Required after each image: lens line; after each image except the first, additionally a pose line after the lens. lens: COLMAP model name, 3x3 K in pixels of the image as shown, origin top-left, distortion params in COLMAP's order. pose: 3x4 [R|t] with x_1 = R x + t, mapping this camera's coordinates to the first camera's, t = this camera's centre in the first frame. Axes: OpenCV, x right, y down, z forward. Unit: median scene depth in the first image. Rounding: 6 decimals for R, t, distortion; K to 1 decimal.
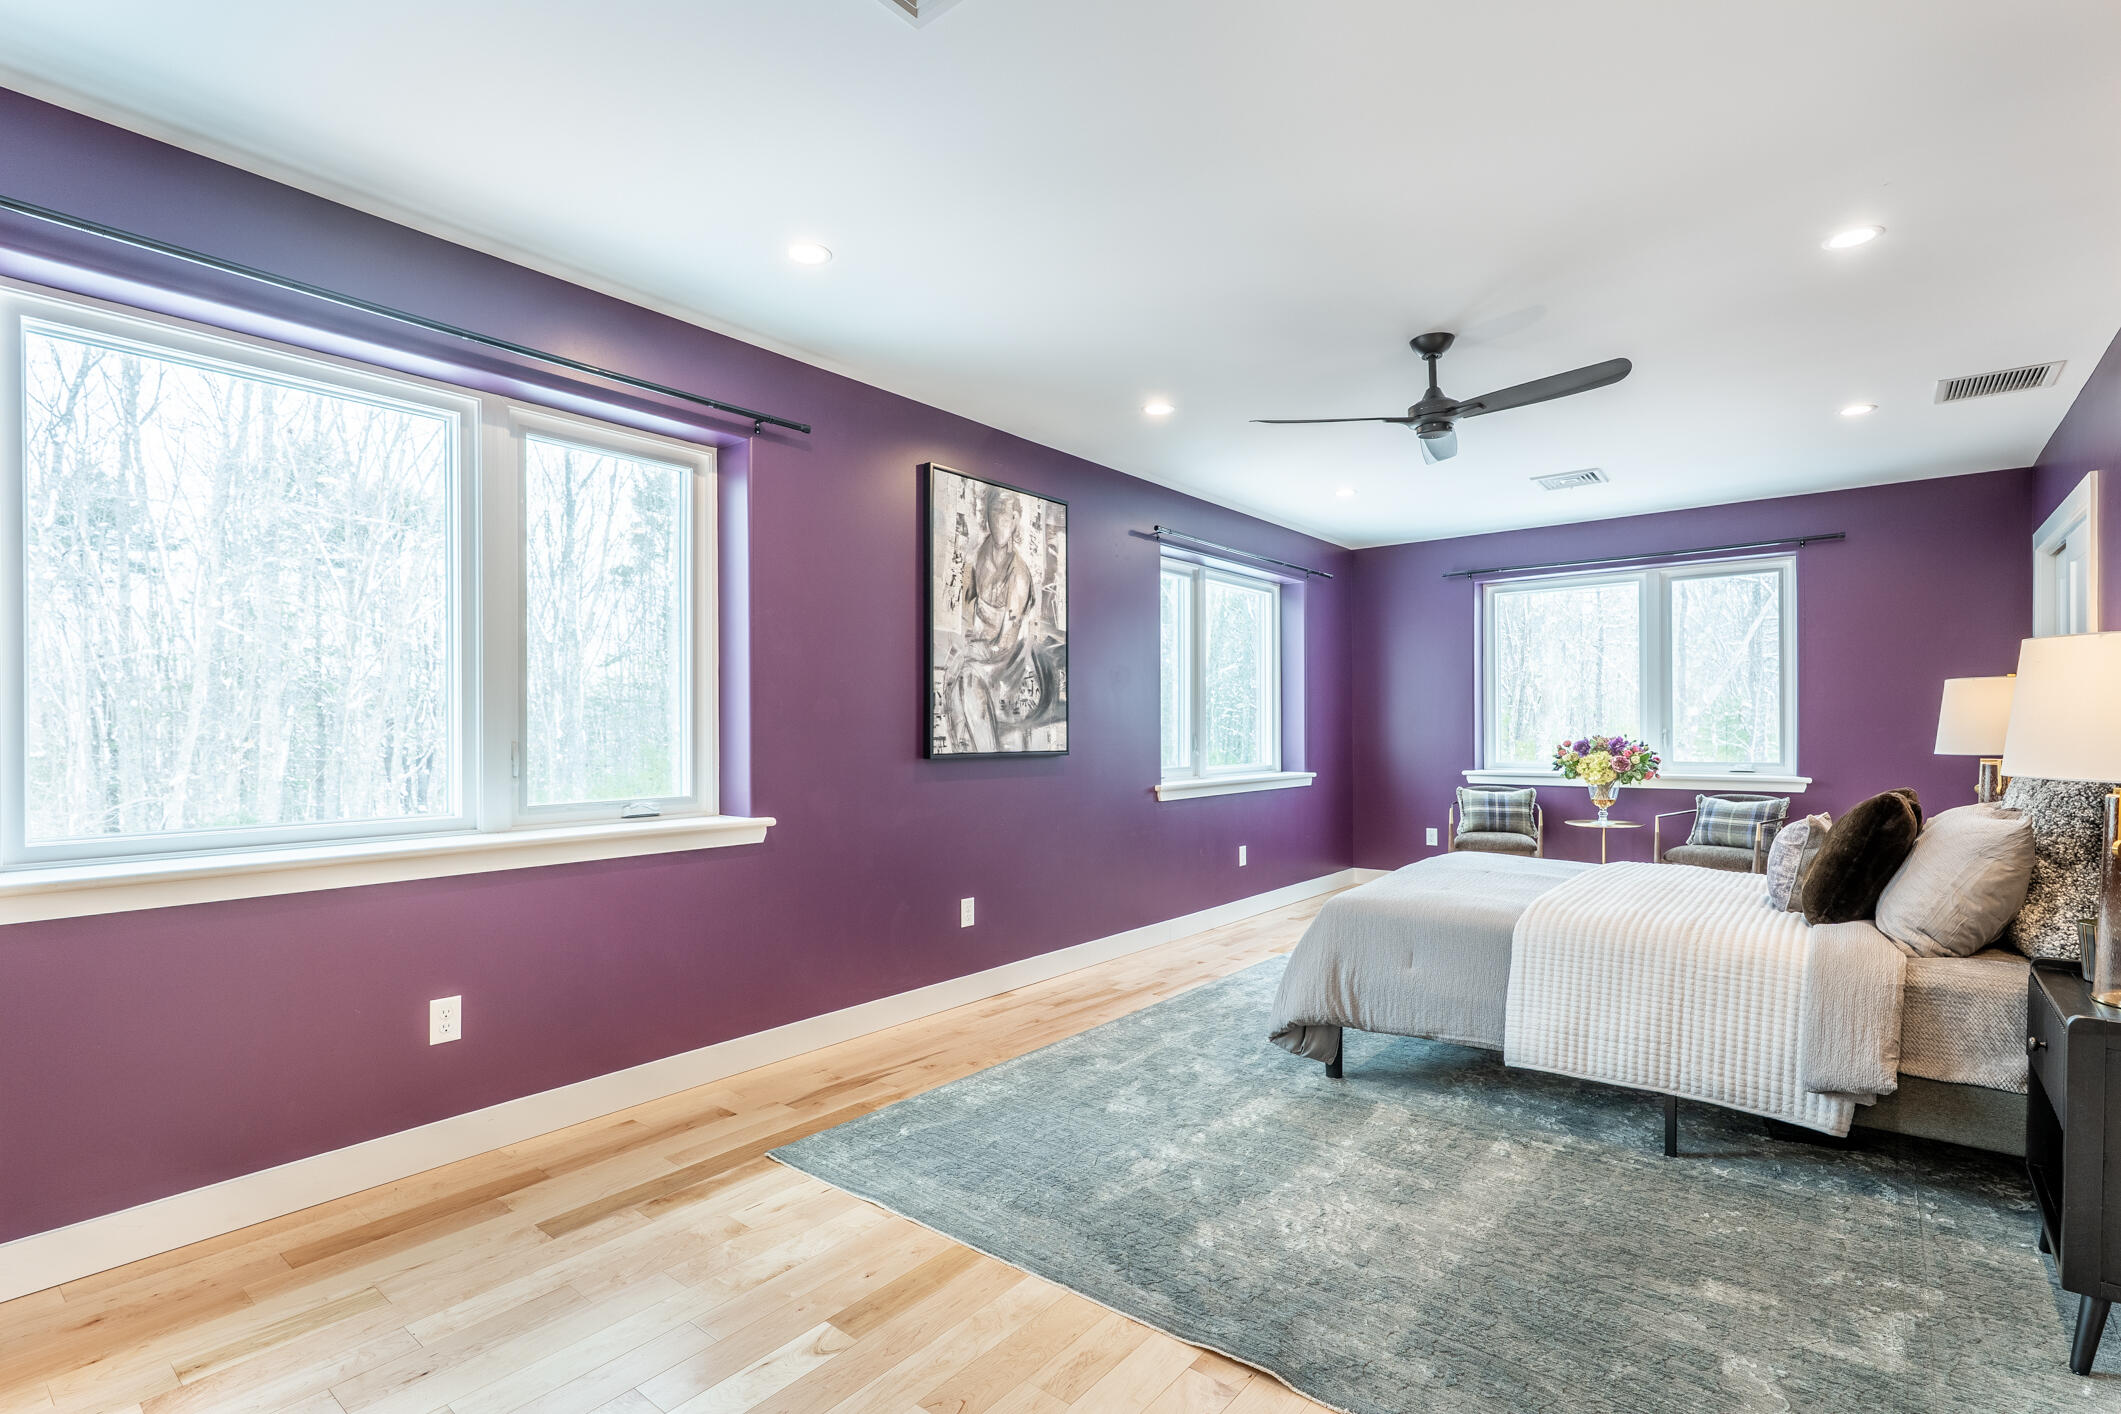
lens RADIAL K [[989.6, 0, 1061.7], [0, 989.6, 711.5], [0, 0, 1]] dist [0.001715, 0.000254]
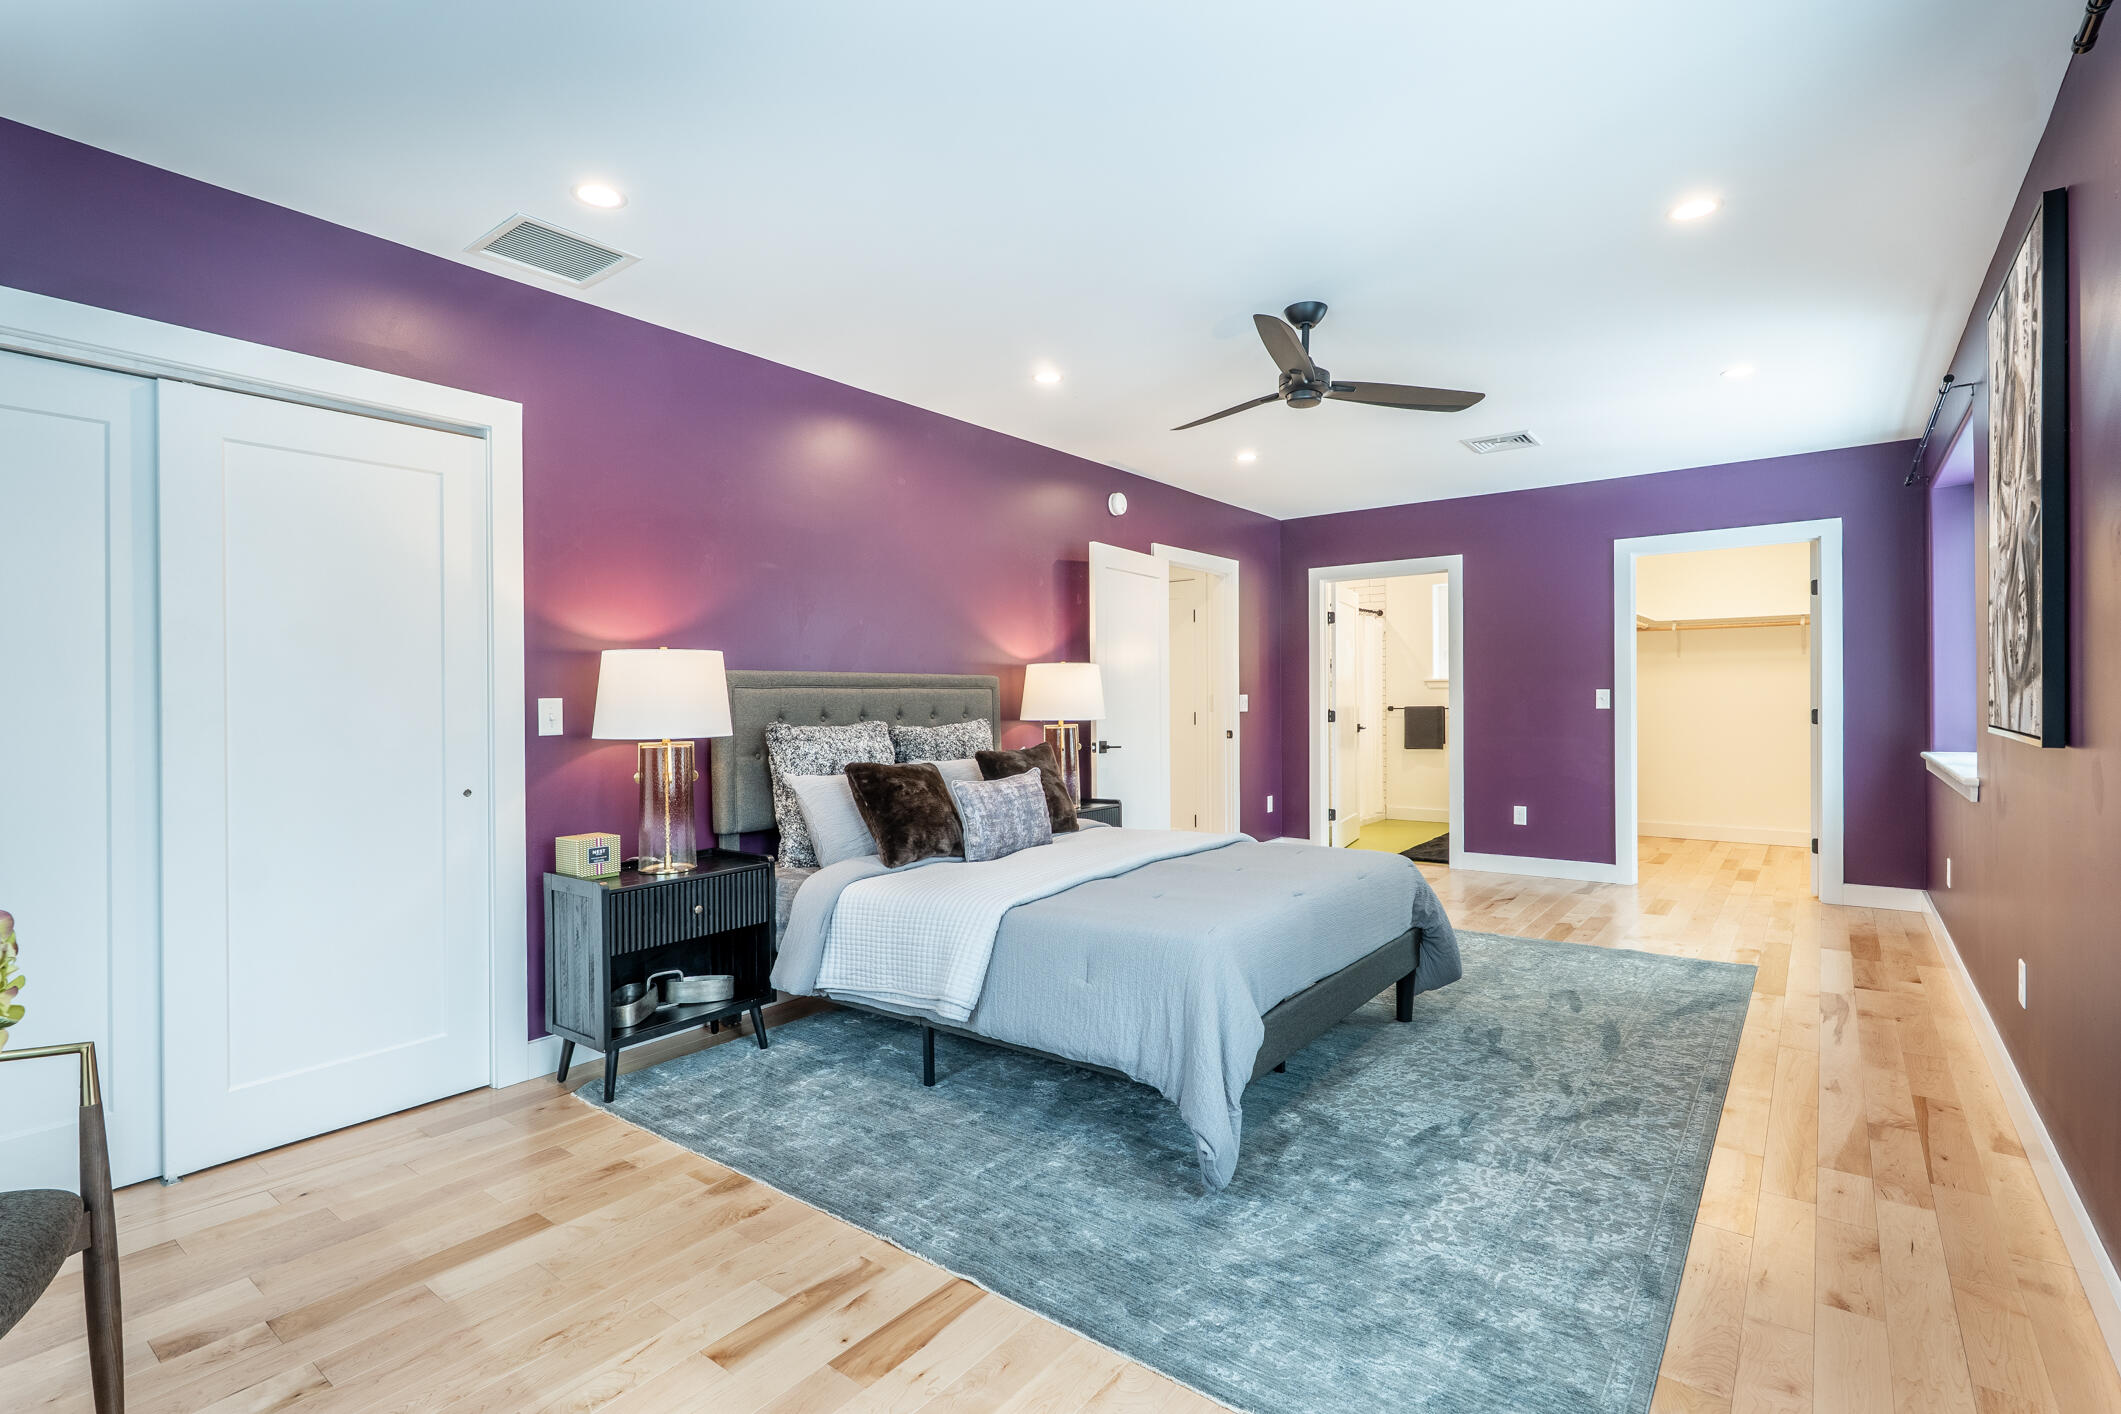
lens RADIAL K [[989.5, 0, 1063.5], [0, 989.5, 703.8], [0, 0, 1]] dist [0.003995, 0.000462]
pose [[-0.999764, 0.013219, -0.017218, 0.389366], [0.013433, 0.999833, -0.012366, 0.018498], [0.017052, -0.012595, -0.999775, 1.213879]]
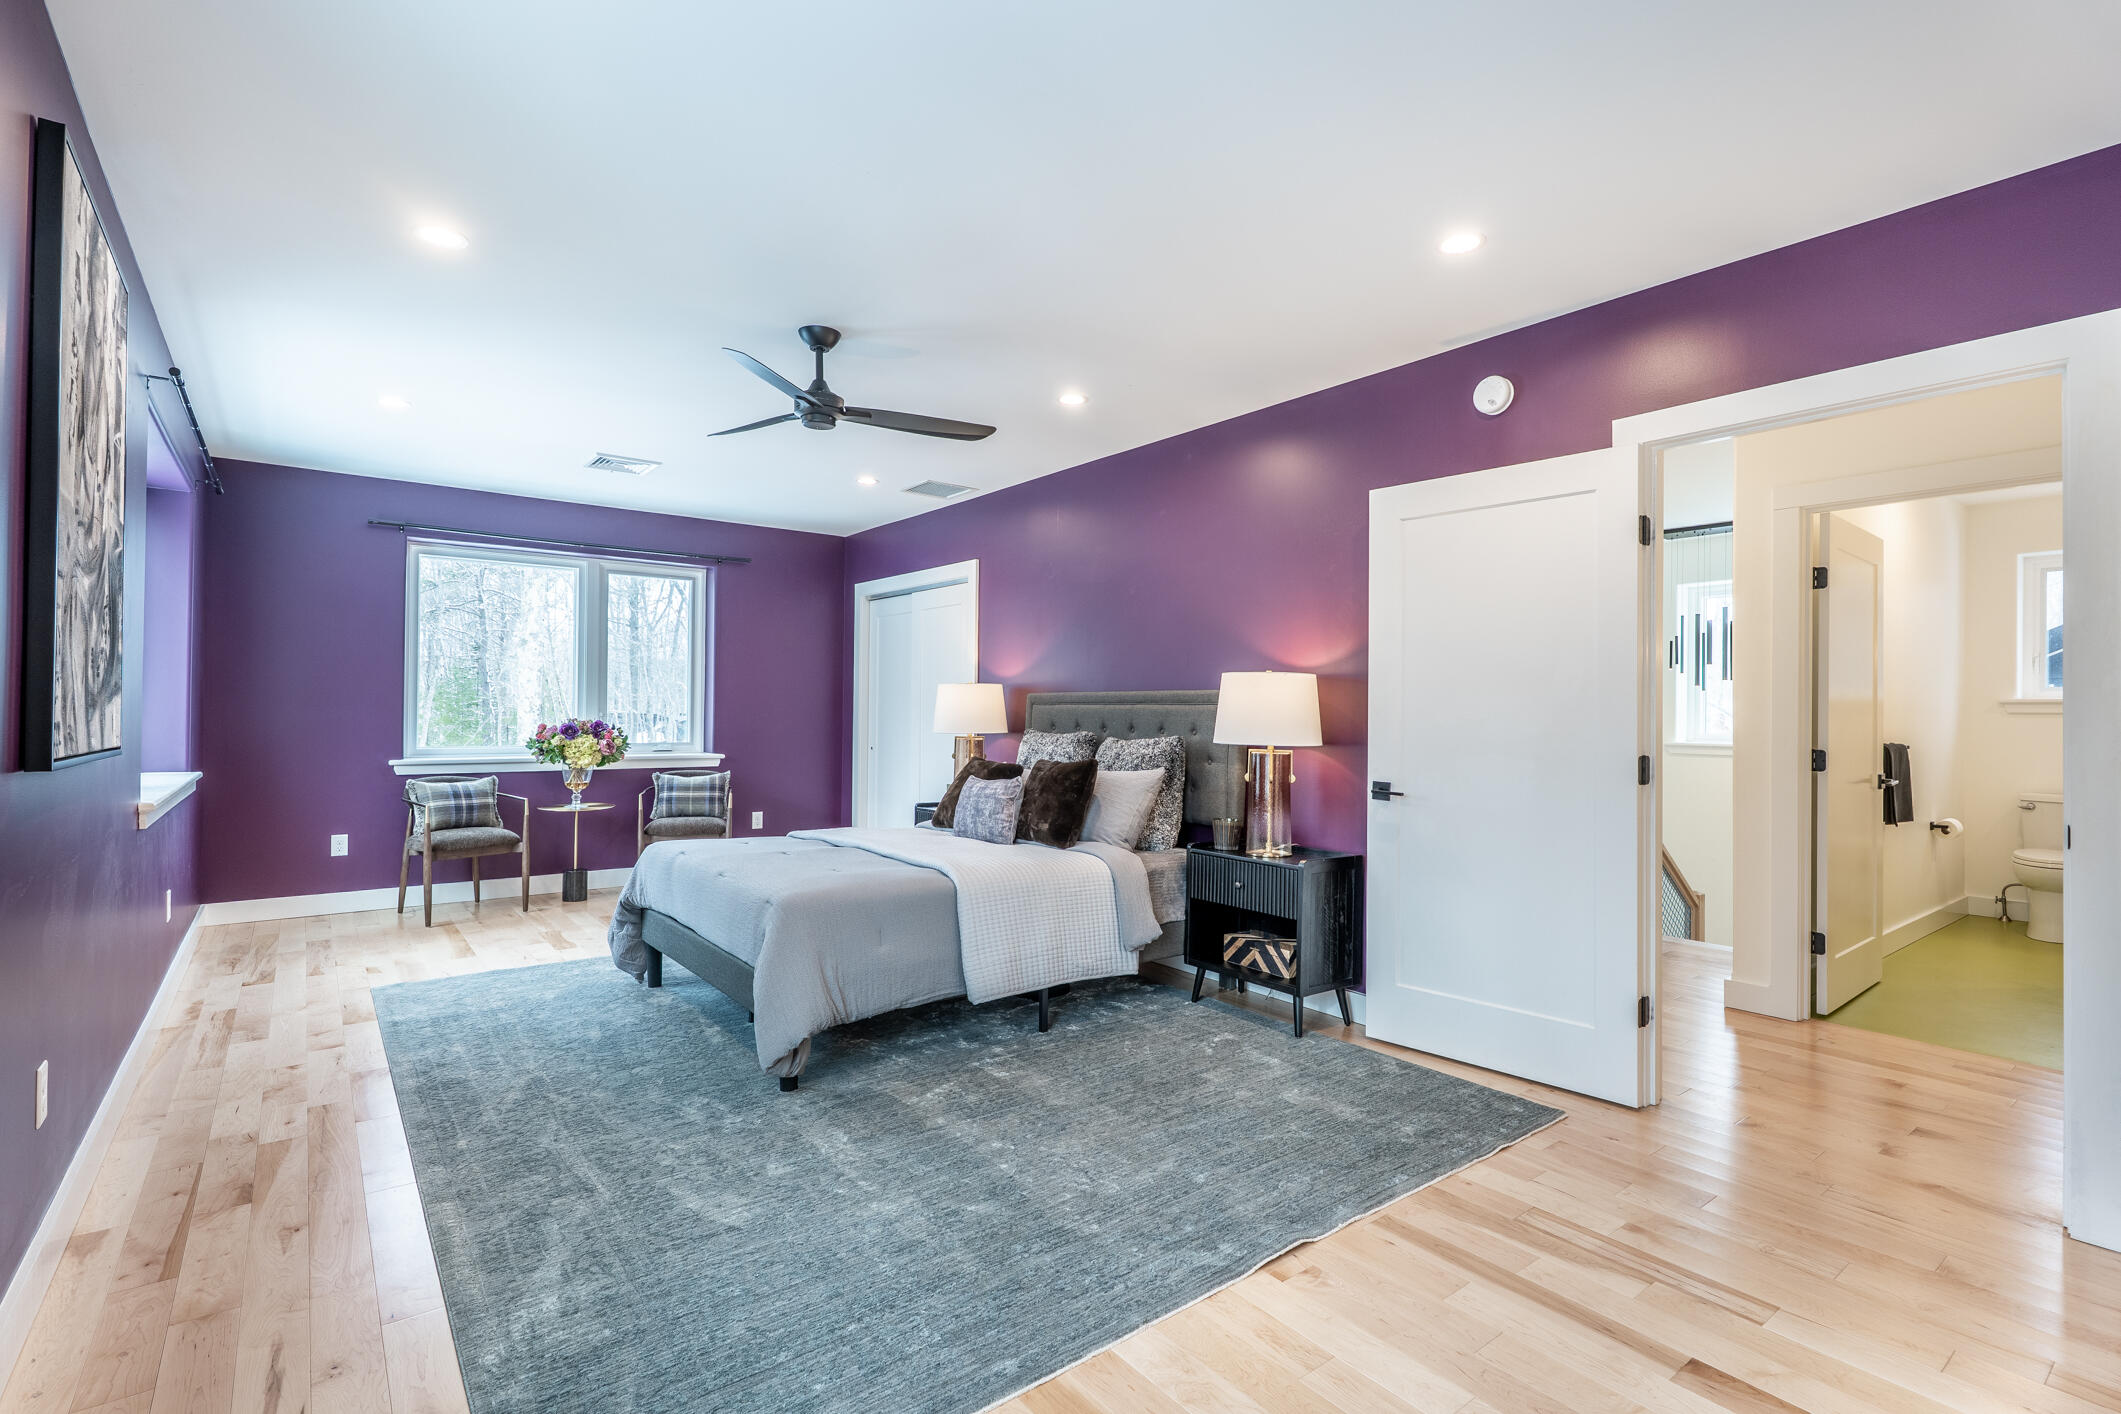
lens RADIAL K [[980.5, 0, 1061.3], [0, 980.5, 704.2], [0, 0, 1]] dist [0.002518, 0.000414]
pose [[0.236388, 0.015581, 0.971534, -0.329122], [-0.028660, 0.999548, -0.009057, 0.004435], [-0.971236, -0.025704, 0.236728, 0.314982]]
